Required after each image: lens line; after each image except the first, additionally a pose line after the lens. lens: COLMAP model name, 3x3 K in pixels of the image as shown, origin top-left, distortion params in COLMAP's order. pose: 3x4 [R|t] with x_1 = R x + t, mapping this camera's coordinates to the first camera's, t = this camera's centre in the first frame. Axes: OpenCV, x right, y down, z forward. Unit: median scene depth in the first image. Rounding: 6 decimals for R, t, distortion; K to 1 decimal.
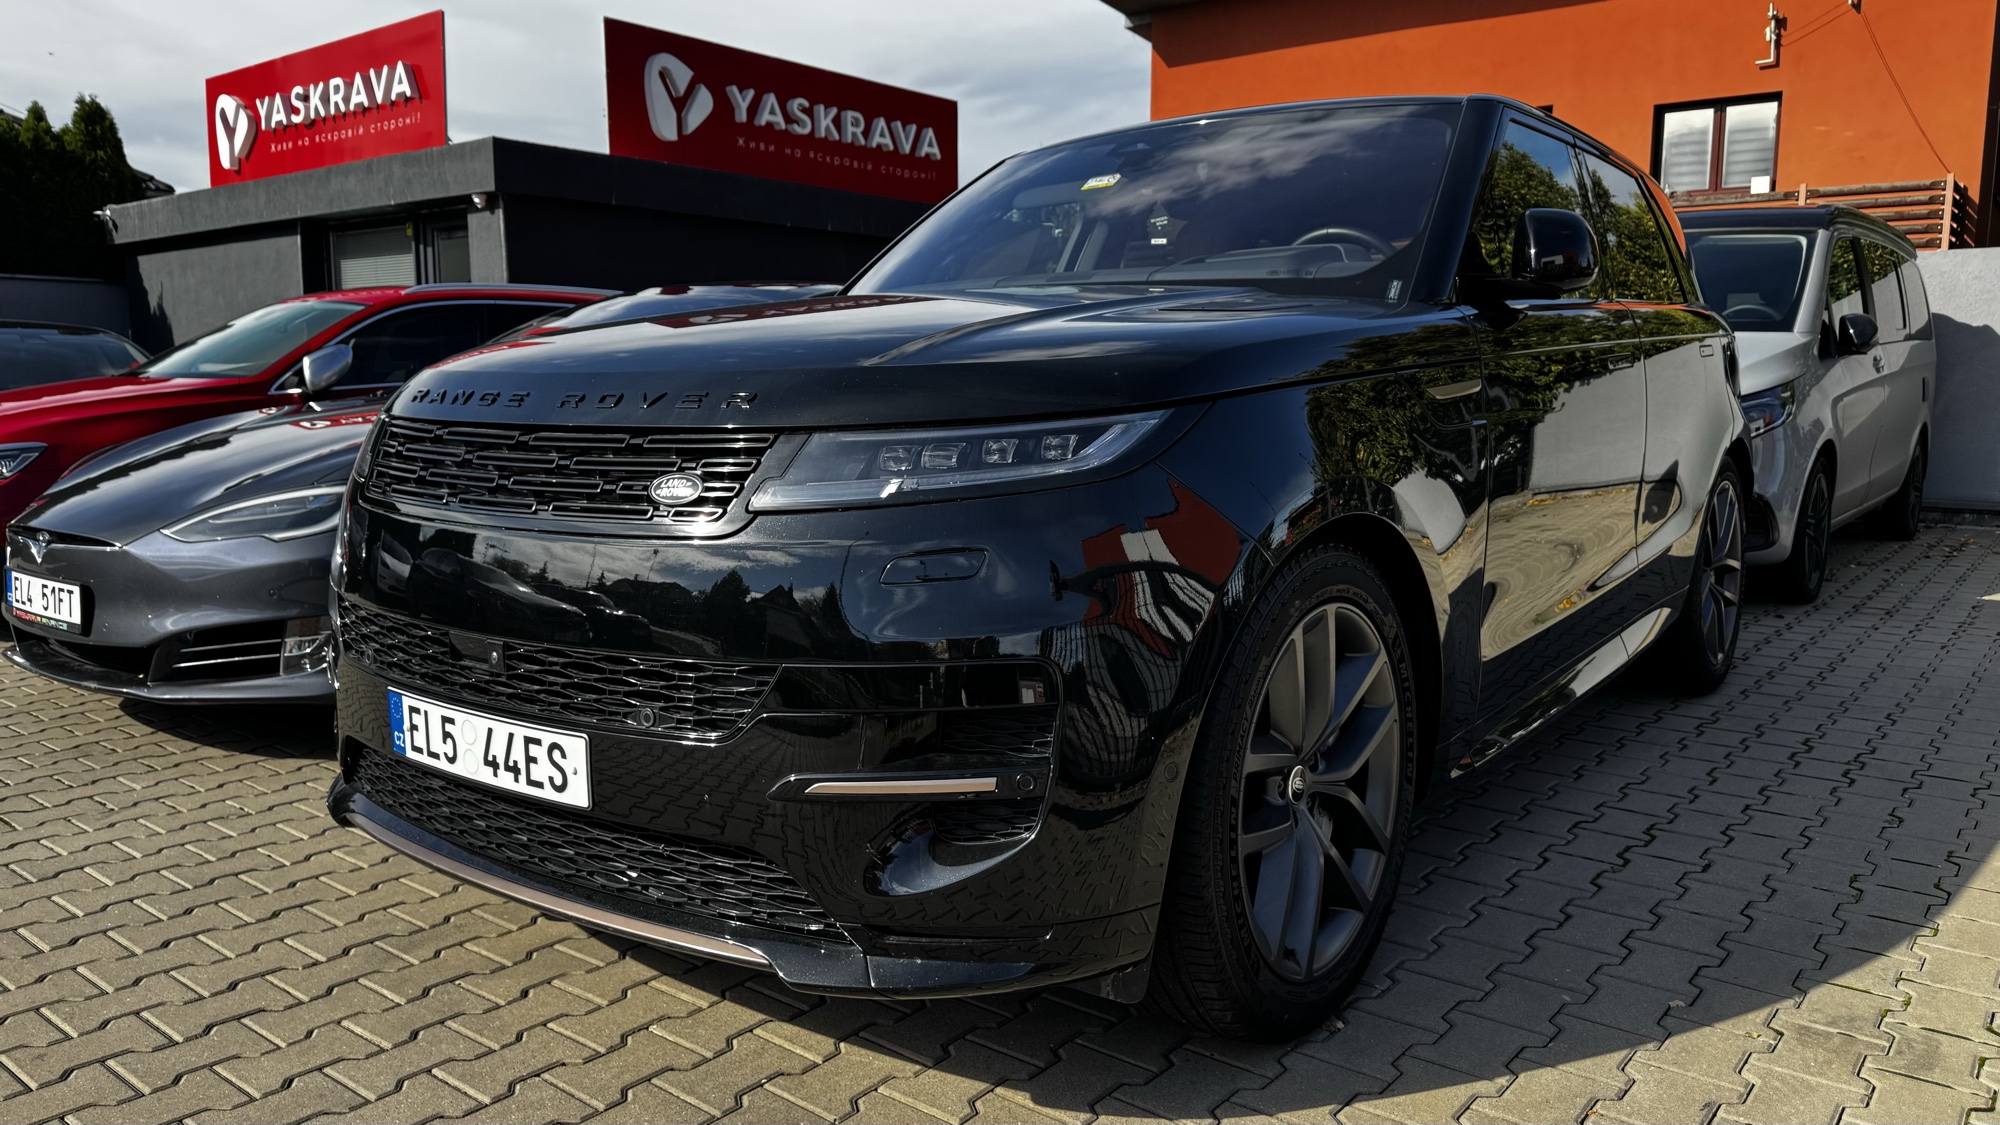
lens RADIAL K [[1410.0, 0, 989.6], [0, 1410.0, 561.4], [0, 0, 1]] dist [0.055301, -0.070361]
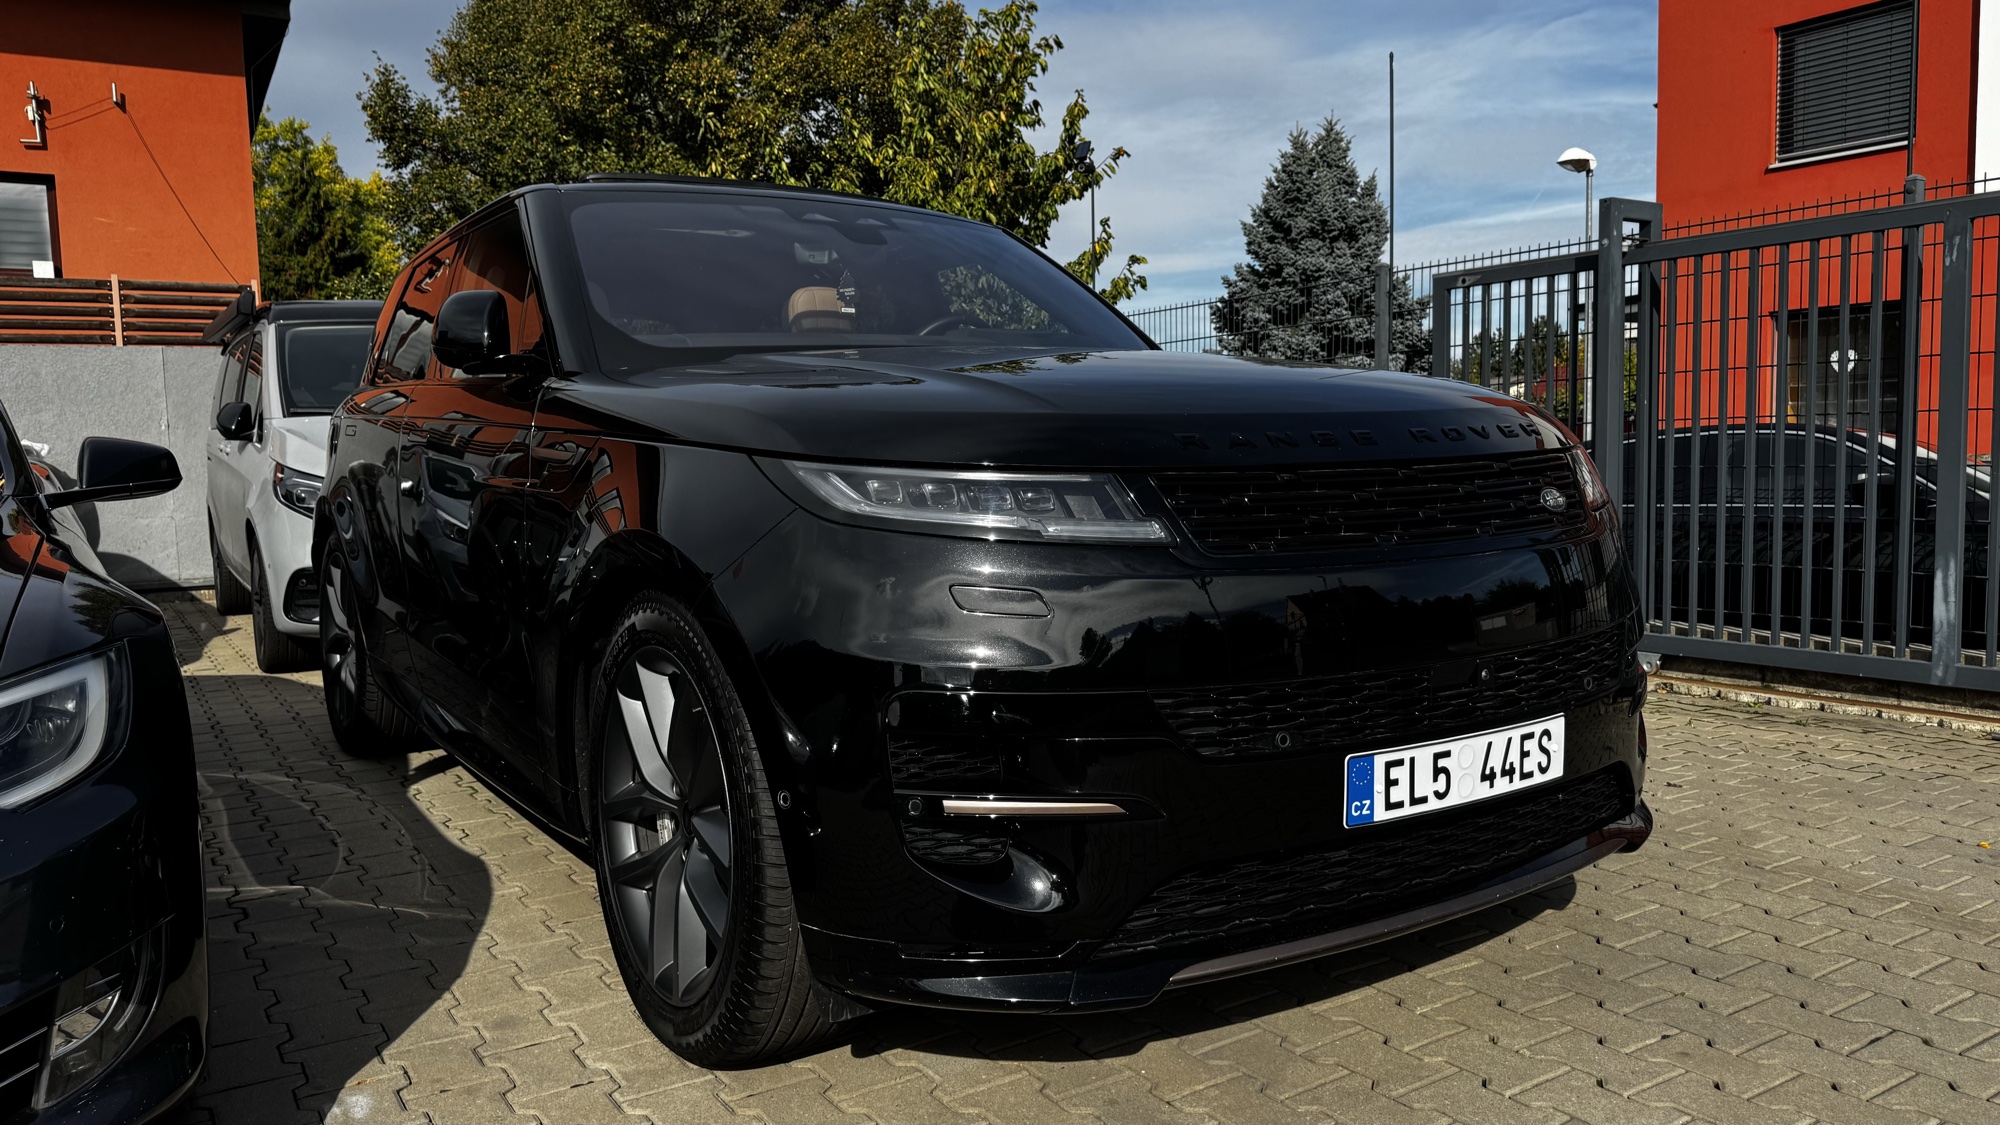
lens RADIAL K [[1410.0, 0, 998.8], [0, 1410.0, 563.1], [0, 0, 1]] dist [0.055301, -0.070361]
pose [[0.320313, -0.085981, 0.943402, -1.352927], [0.148492, 0.988119, 0.039640, -0.102970], [-0.935601, 0.127390, 0.329275, 0.908501]]
